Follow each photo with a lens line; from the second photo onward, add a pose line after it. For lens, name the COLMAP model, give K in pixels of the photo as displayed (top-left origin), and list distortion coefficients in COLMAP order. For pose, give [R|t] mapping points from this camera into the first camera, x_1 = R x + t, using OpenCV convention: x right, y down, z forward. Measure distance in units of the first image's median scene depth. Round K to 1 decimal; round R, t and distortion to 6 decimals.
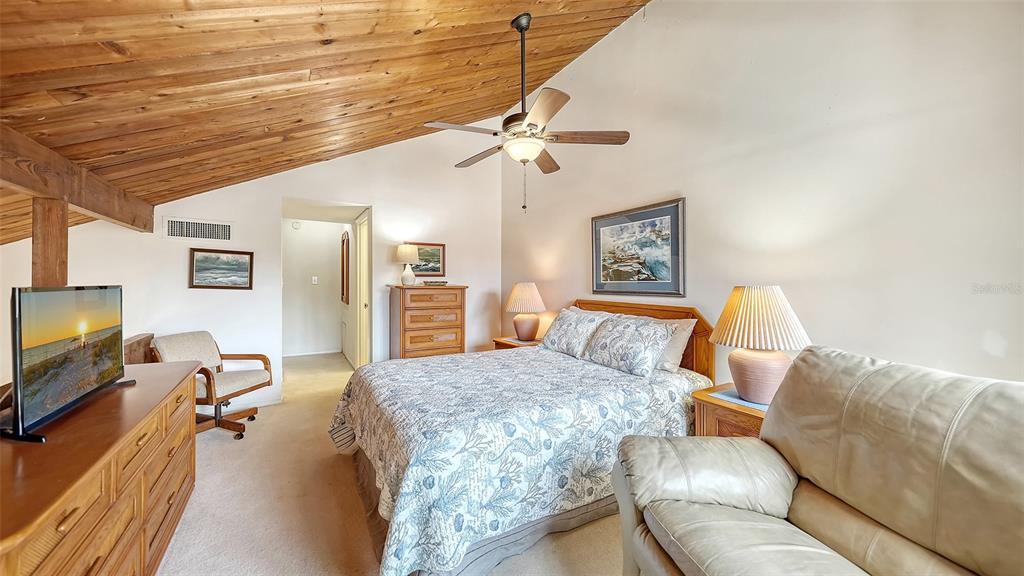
lens RADIAL K [[357.2, 0, 505.1], [0, 357.2, 293.5], [0, 0, 1]] dist [-0.002718, -0.001493]
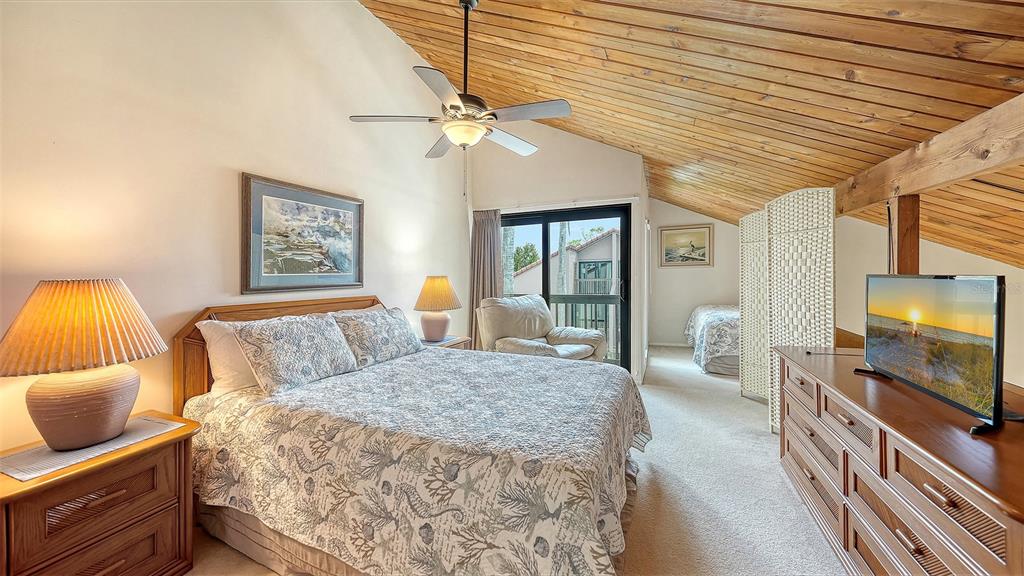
lens RADIAL K [[357.2, 0, 509.9], [0, 357.2, 286.8], [0, 0, 1]] dist [-0.002718, -0.001493]
pose [[-0.568809, -0.023520, 0.822133, -0.634697], [0.036146, 0.997910, 0.053558, -0.033586], [-0.821675, 0.060181, -0.566770, 1.149043]]
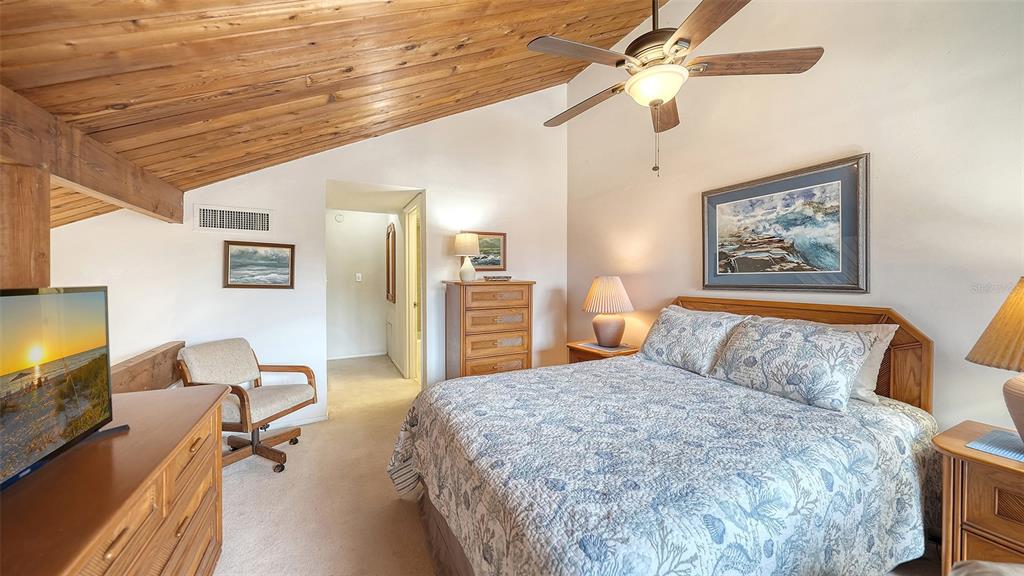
lens RADIAL K [[357.2, 0, 506.1], [0, 357.2, 286.5], [0, 0, 1]] dist [-0.002718, -0.001493]
pose [[0.996376, -0.011194, -0.084323, -0.144035], [0.010680, 0.999922, -0.006541, -0.005617], [0.084389, 0.005616, 0.996417, 0.211291]]
